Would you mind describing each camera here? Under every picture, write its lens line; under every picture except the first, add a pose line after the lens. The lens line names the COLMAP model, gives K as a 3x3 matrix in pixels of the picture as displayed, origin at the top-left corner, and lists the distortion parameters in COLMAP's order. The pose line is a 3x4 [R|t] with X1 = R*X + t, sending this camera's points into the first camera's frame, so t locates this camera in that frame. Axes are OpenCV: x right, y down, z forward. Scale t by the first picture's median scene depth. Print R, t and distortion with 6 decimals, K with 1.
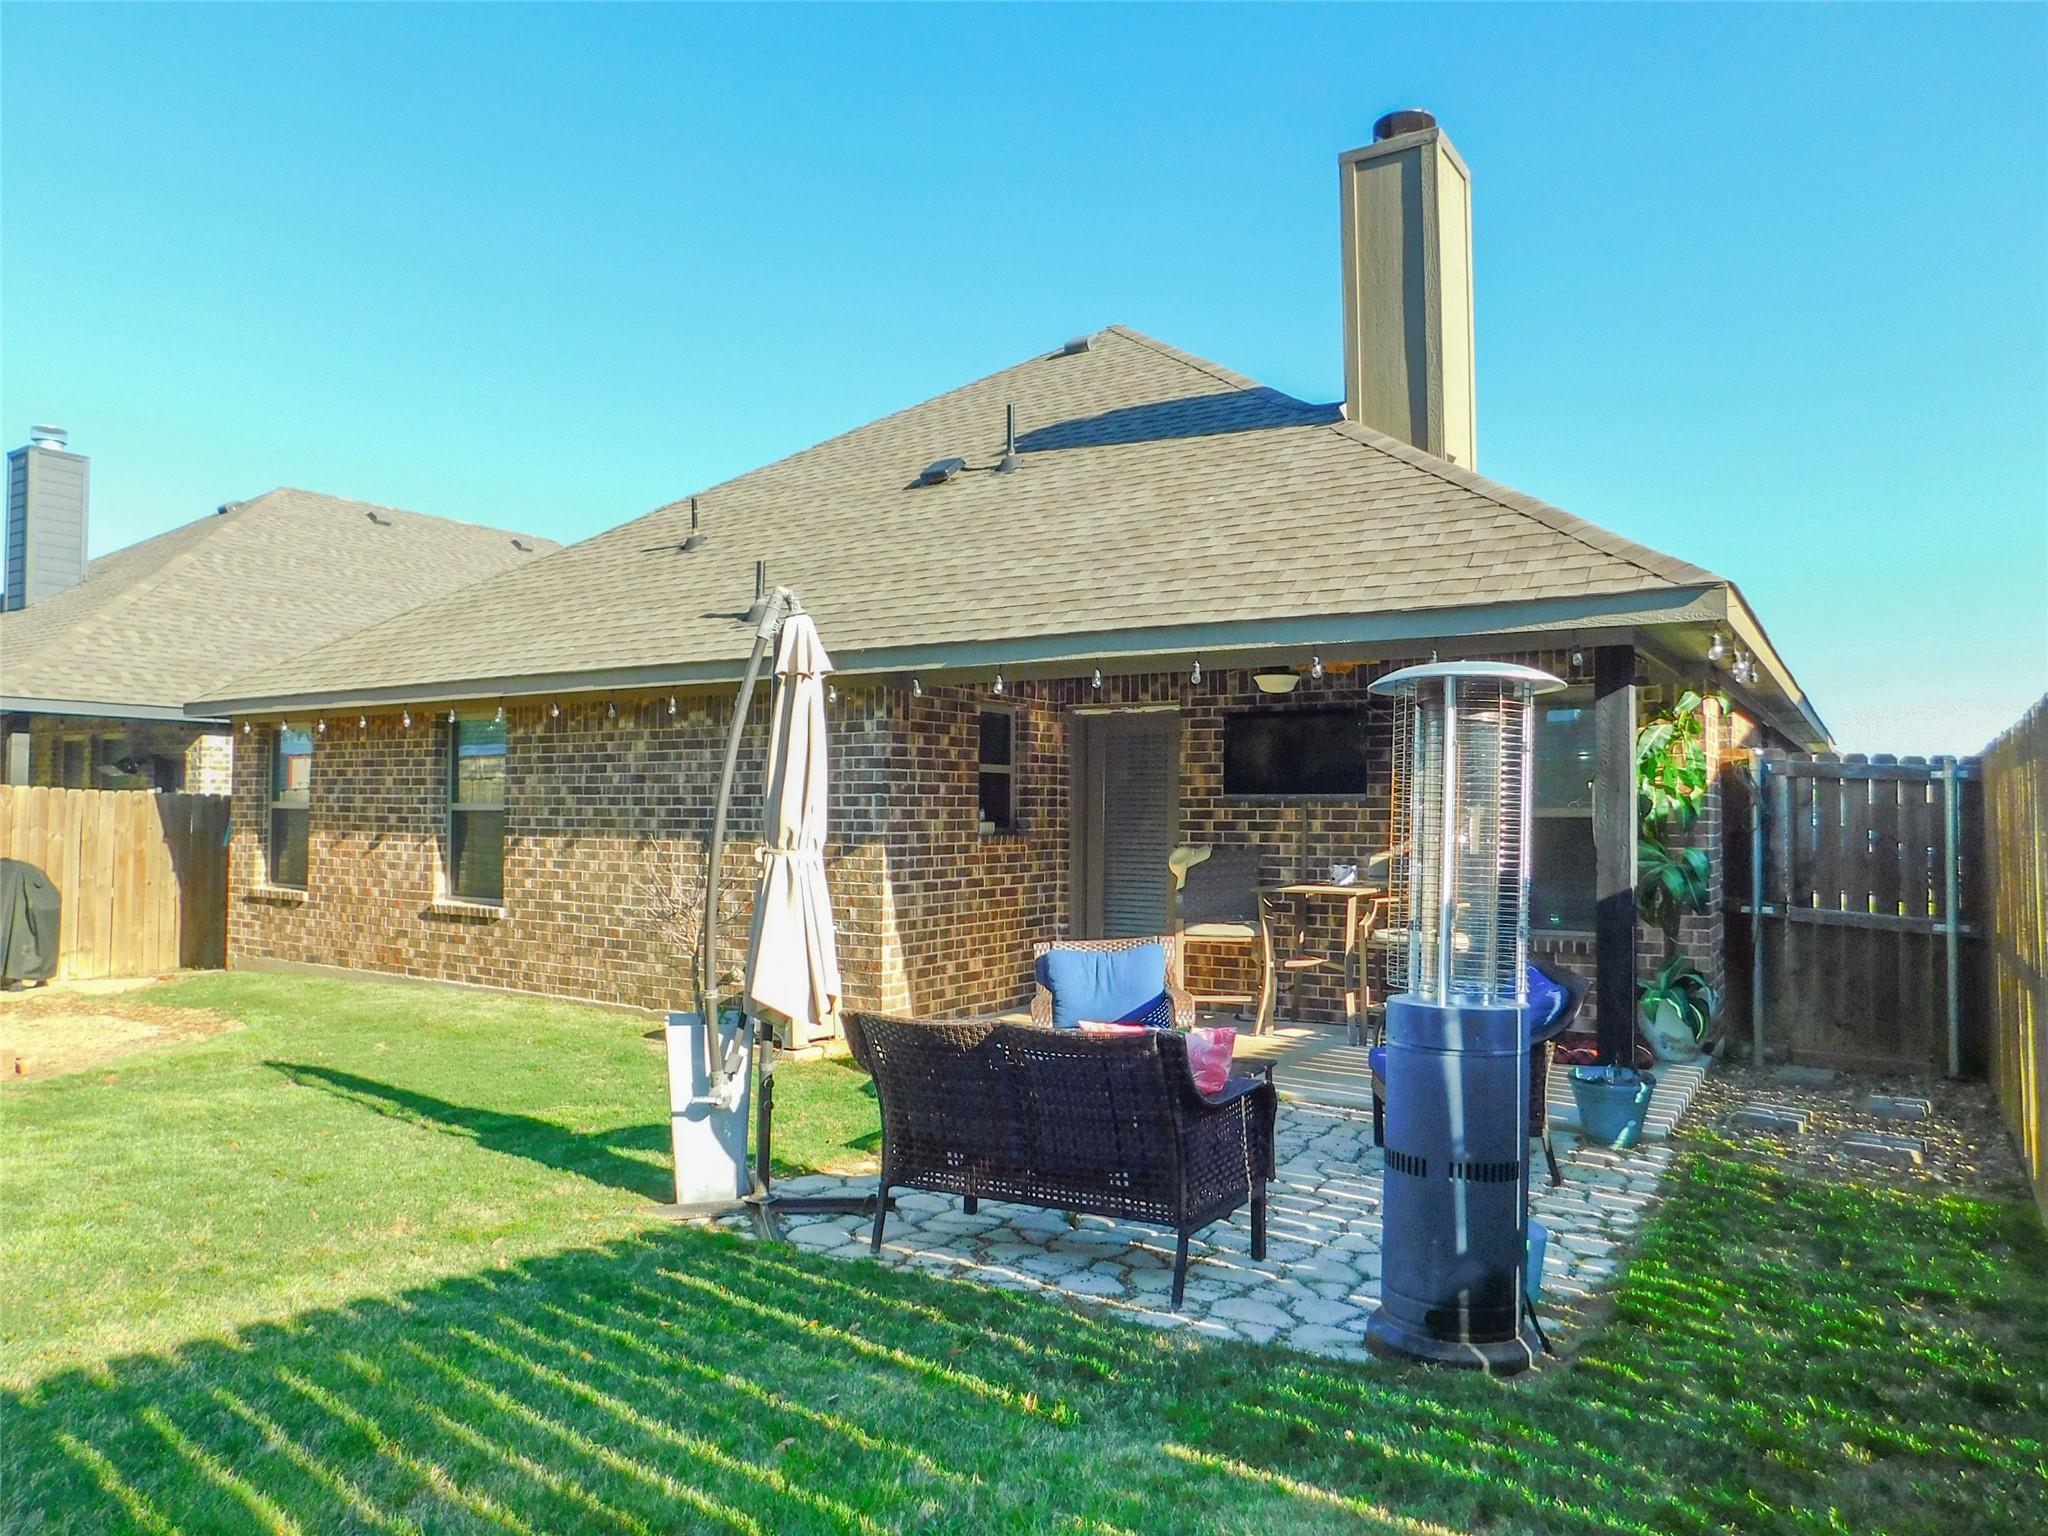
lens RADIAL K [[1355.5, 0, 1042.1], [0, 1355.5, 769.7], [0, 0, 1]] dist [-0.066151, 0.053129]
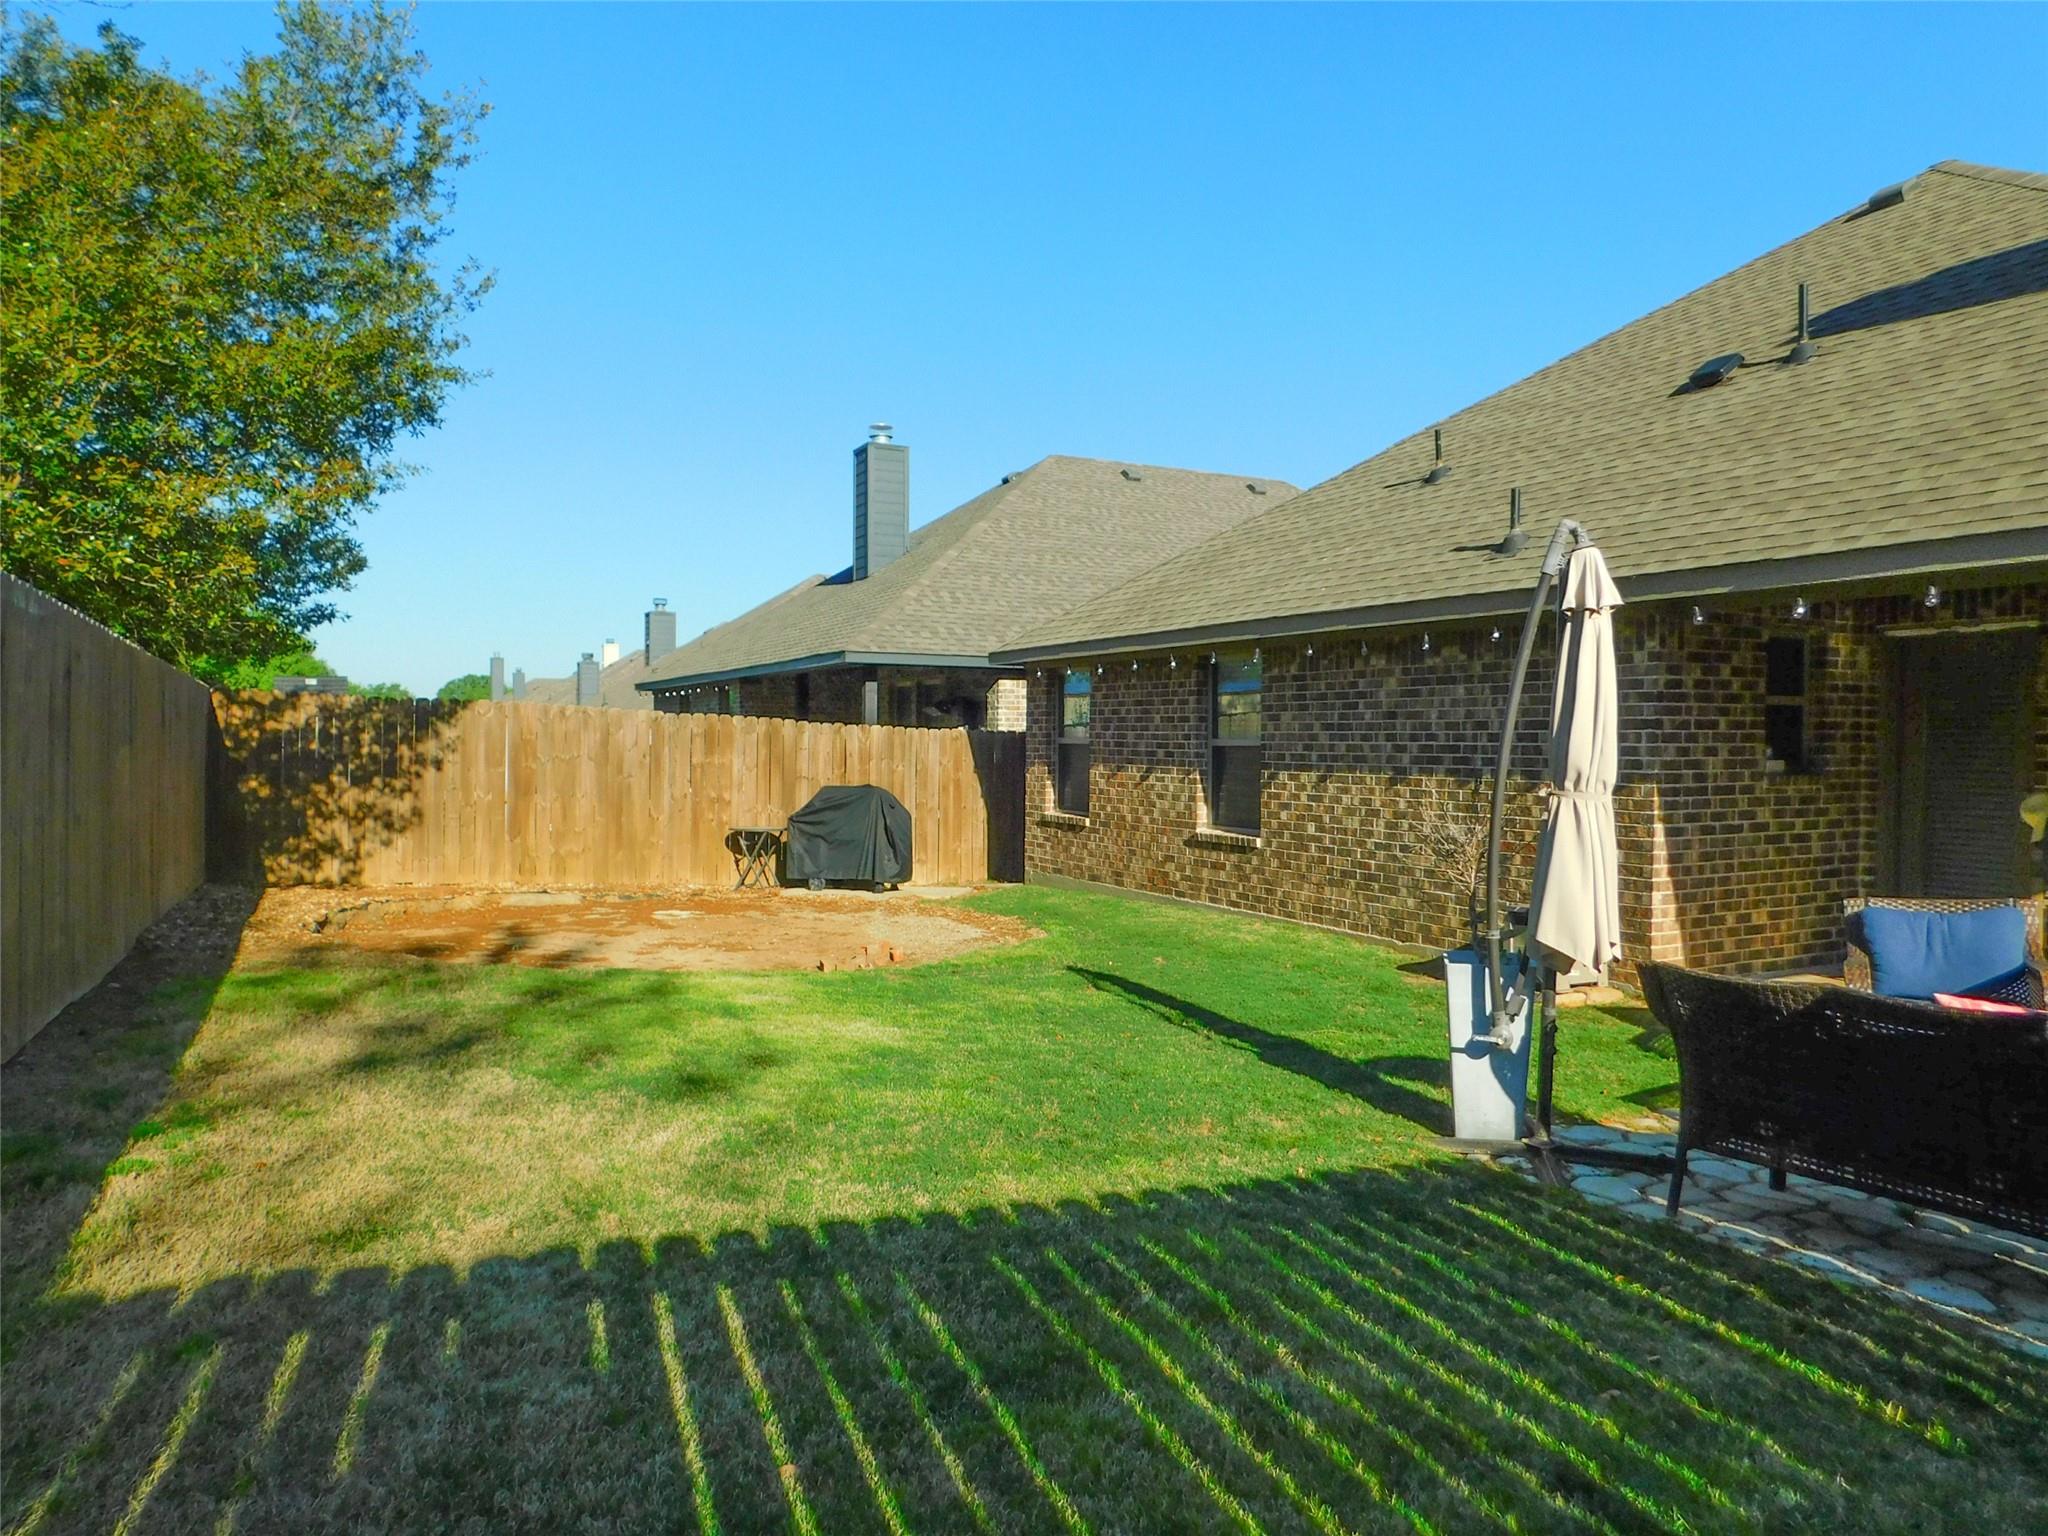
lens RADIAL K [[1365.3, 0, 1043.0], [0, 1365.3, 770.3], [0, 0, 1]] dist [-0.074606, 0.076892]
pose [[0.868859, 0.010085, -0.494958, -0.021291], [0.015195, 0.998778, 0.047023, -0.004132], [0.494827, -0.048377, 0.867644, -0.016818]]
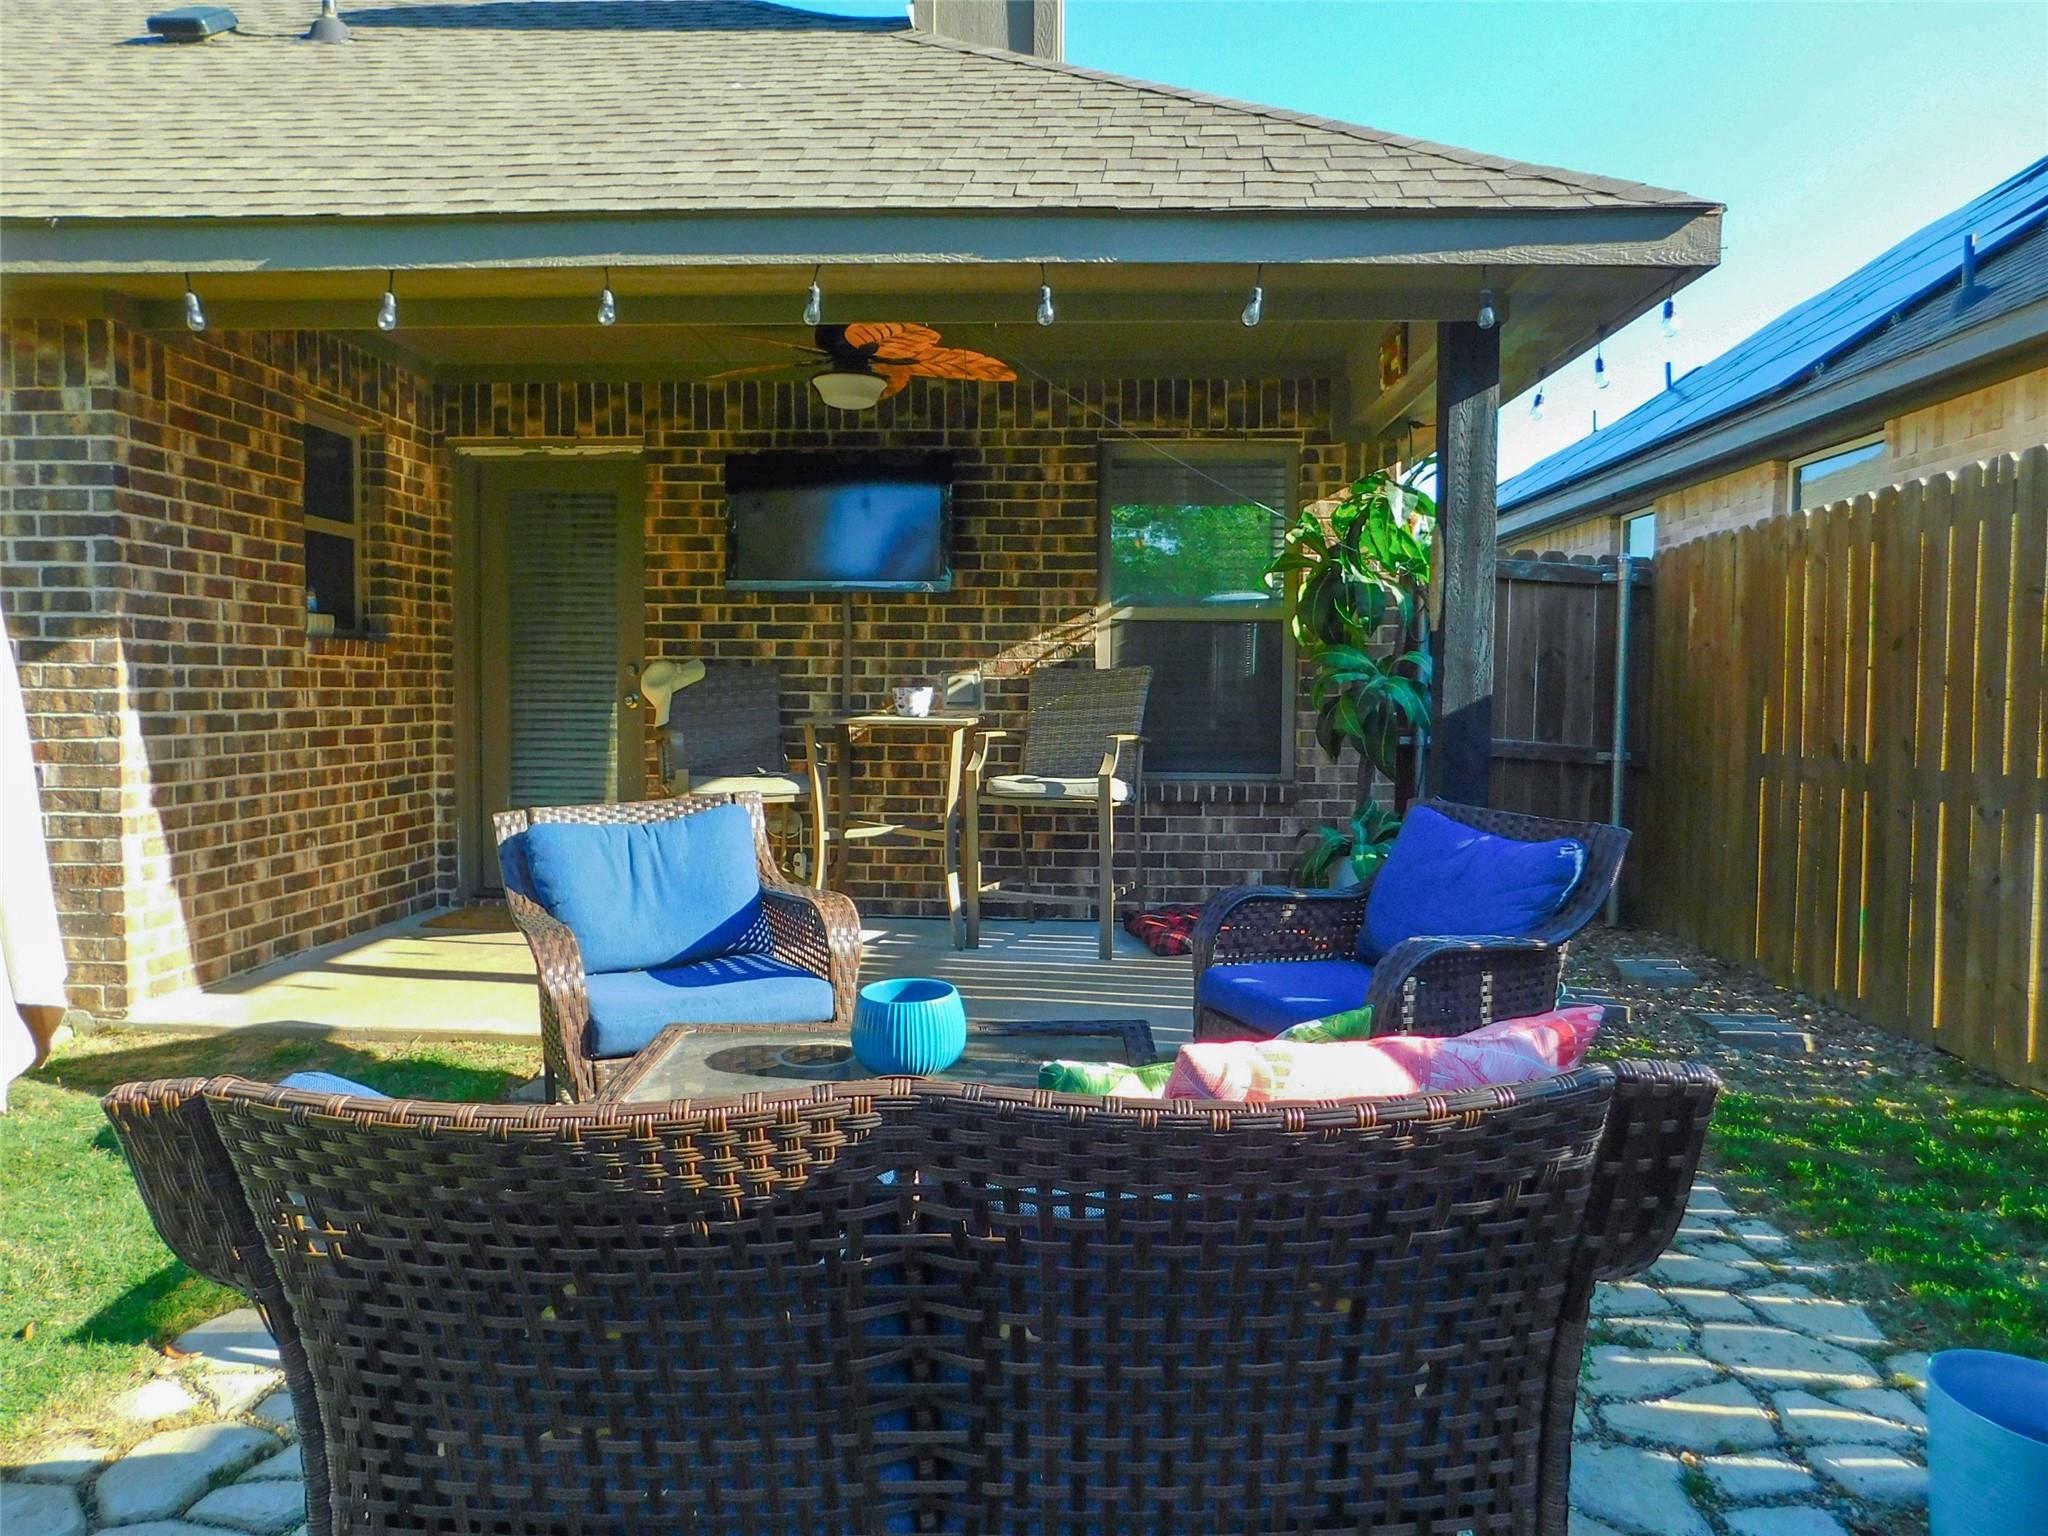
lens RADIAL K [[1349.6, 0, 1030.0], [0, 1349.6, 770.5], [0, 0, 1]] dist [-0.065185, 0.049223]
pose [[0.868345, -0.025304, 0.495314, -0.060921], [-0.021155, 0.995899, 0.087964, 0.049302], [-0.495509, -0.086861, 0.864249, 0.361314]]
